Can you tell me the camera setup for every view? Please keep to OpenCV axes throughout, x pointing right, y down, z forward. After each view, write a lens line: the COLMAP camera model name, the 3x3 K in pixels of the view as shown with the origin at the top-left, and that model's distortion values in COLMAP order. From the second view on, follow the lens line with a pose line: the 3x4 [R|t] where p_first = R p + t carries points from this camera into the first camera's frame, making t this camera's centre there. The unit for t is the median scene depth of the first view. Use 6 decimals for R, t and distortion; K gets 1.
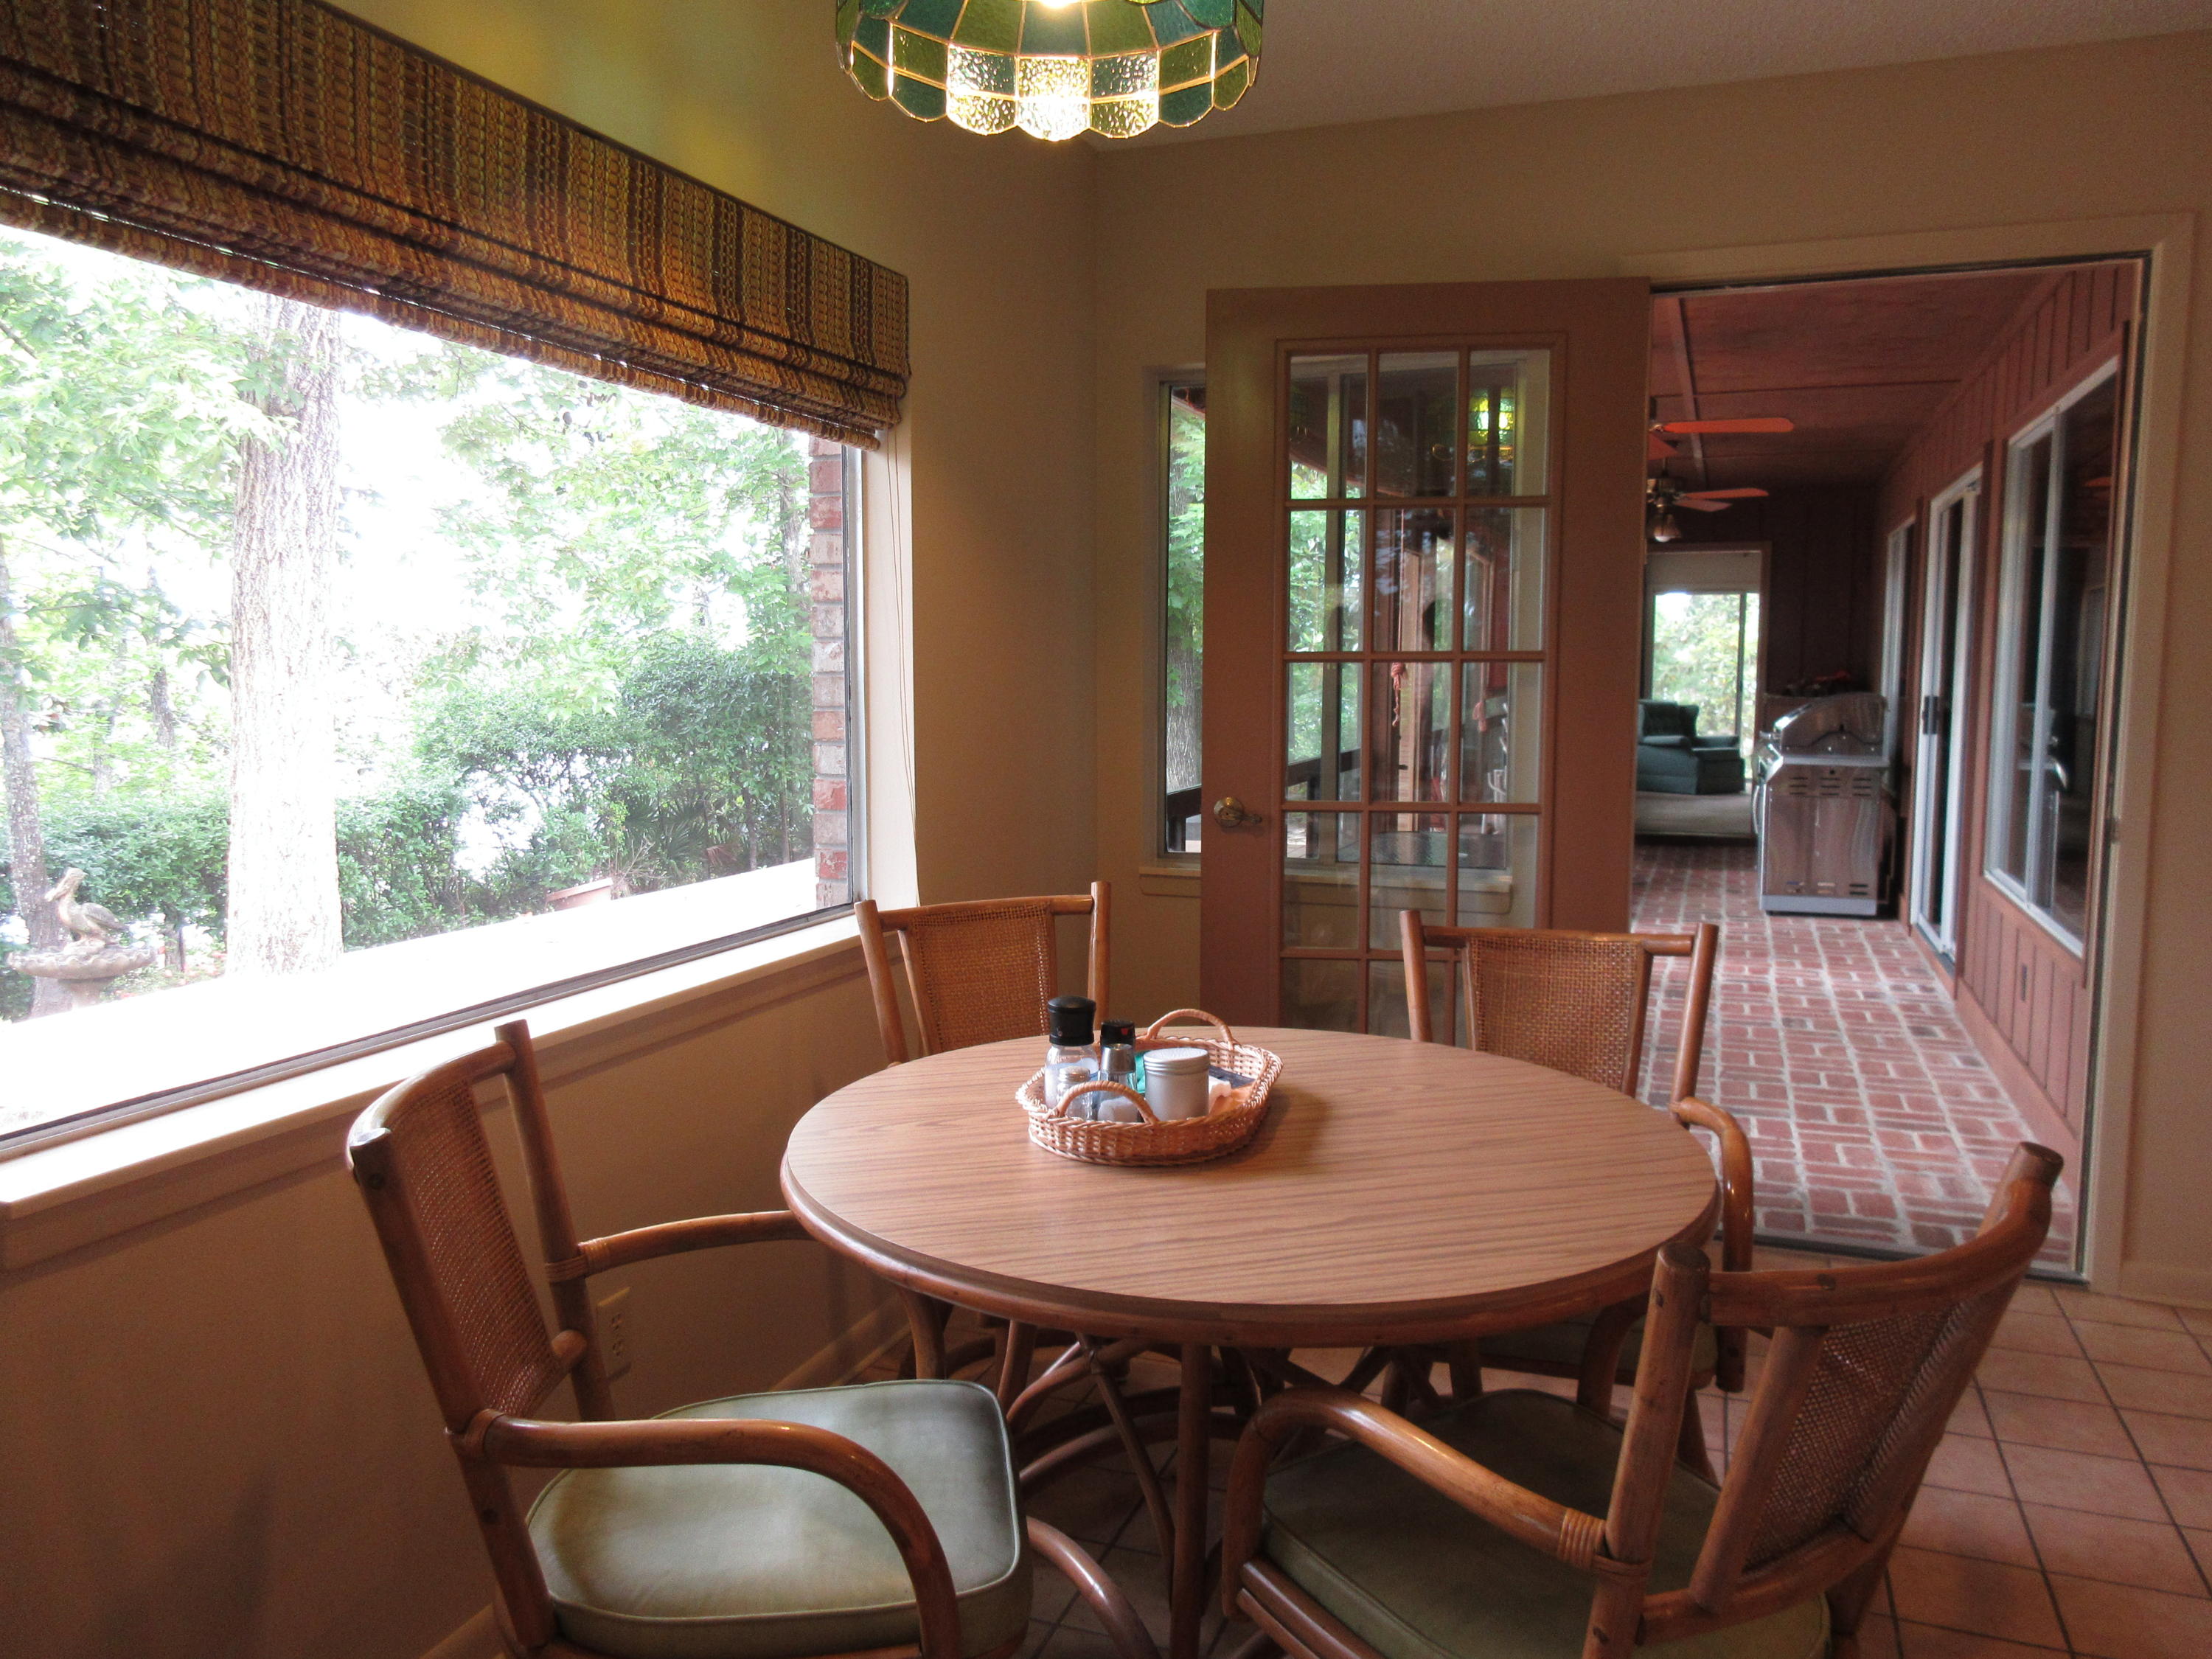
lens RADIAL K [[1627.3, 0, 1058.3], [0, 1627.3, 821.5], [0, 0, 1]] dist [0.000407, 0.002957]
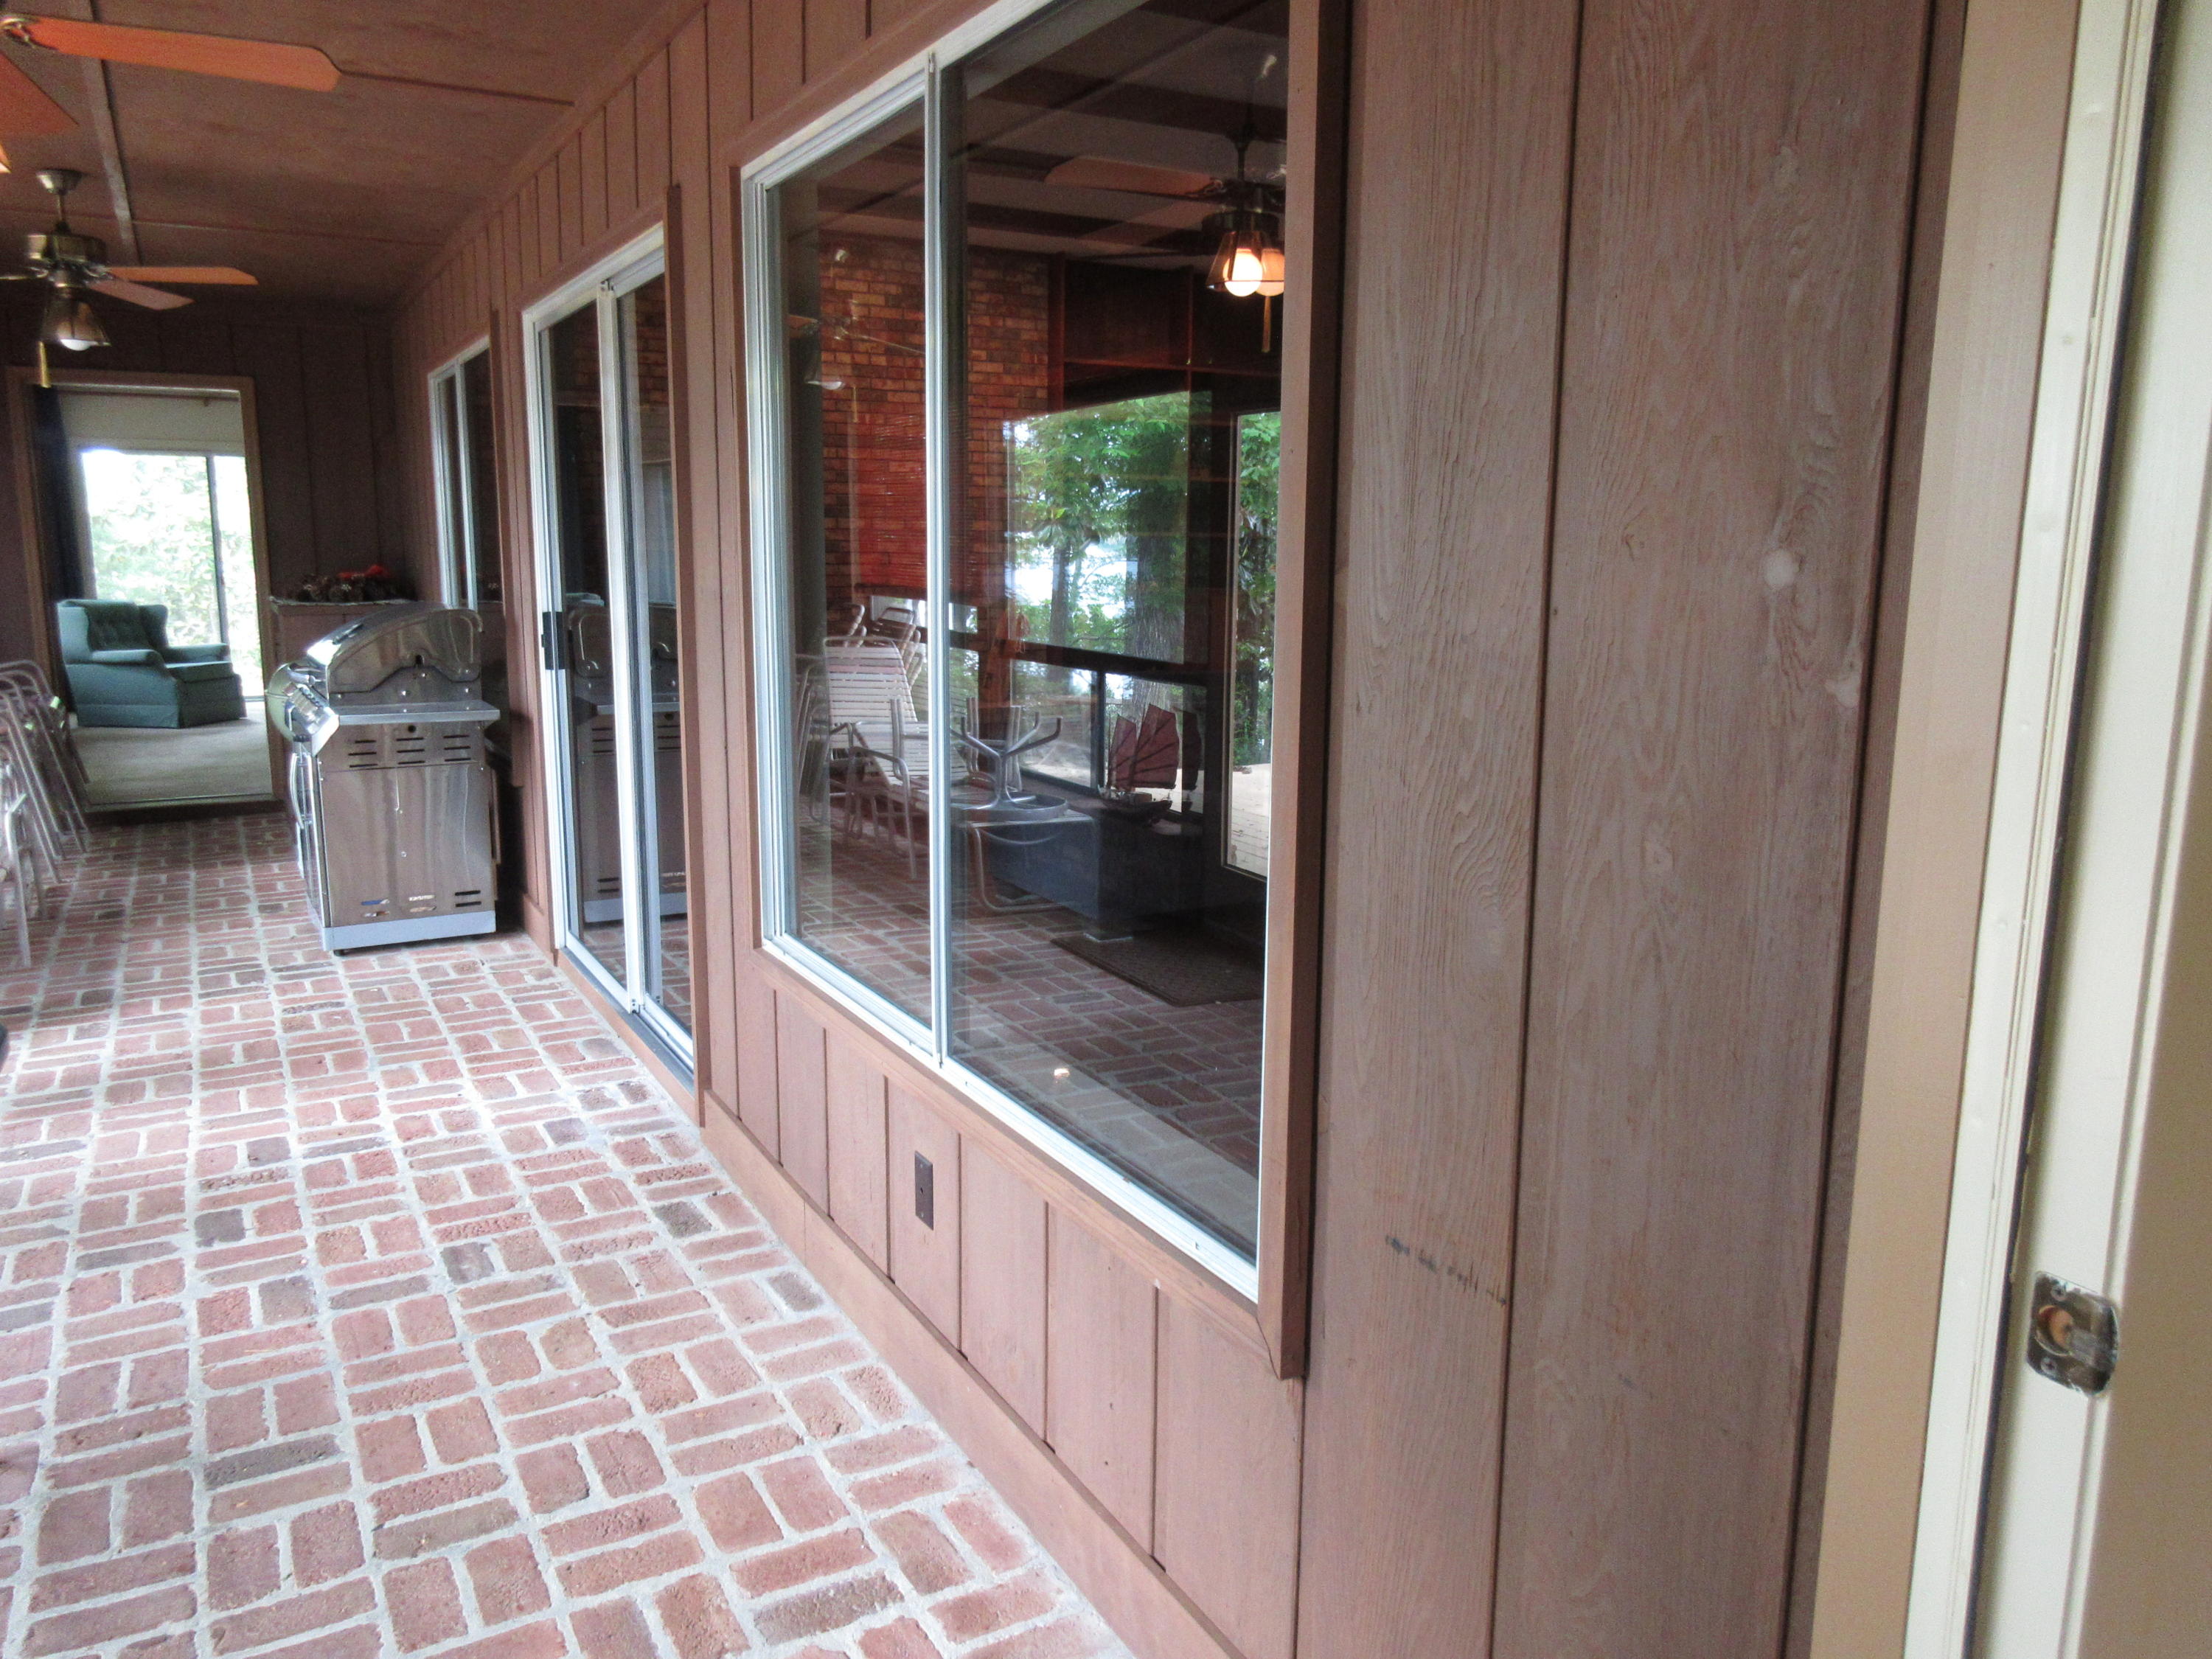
lens RADIAL K [[1648.5, 0, 1106.0], [0, 1648.5, 829.5], [0, 0, 1]] dist [0.004870, 0.007532]
pose [[0.628183, -0.128269, 0.767420, 0.126352], [0.068838, 0.991612, 0.109393, -0.040441], [-0.775014, -0.015891, 0.631744, 0.337052]]
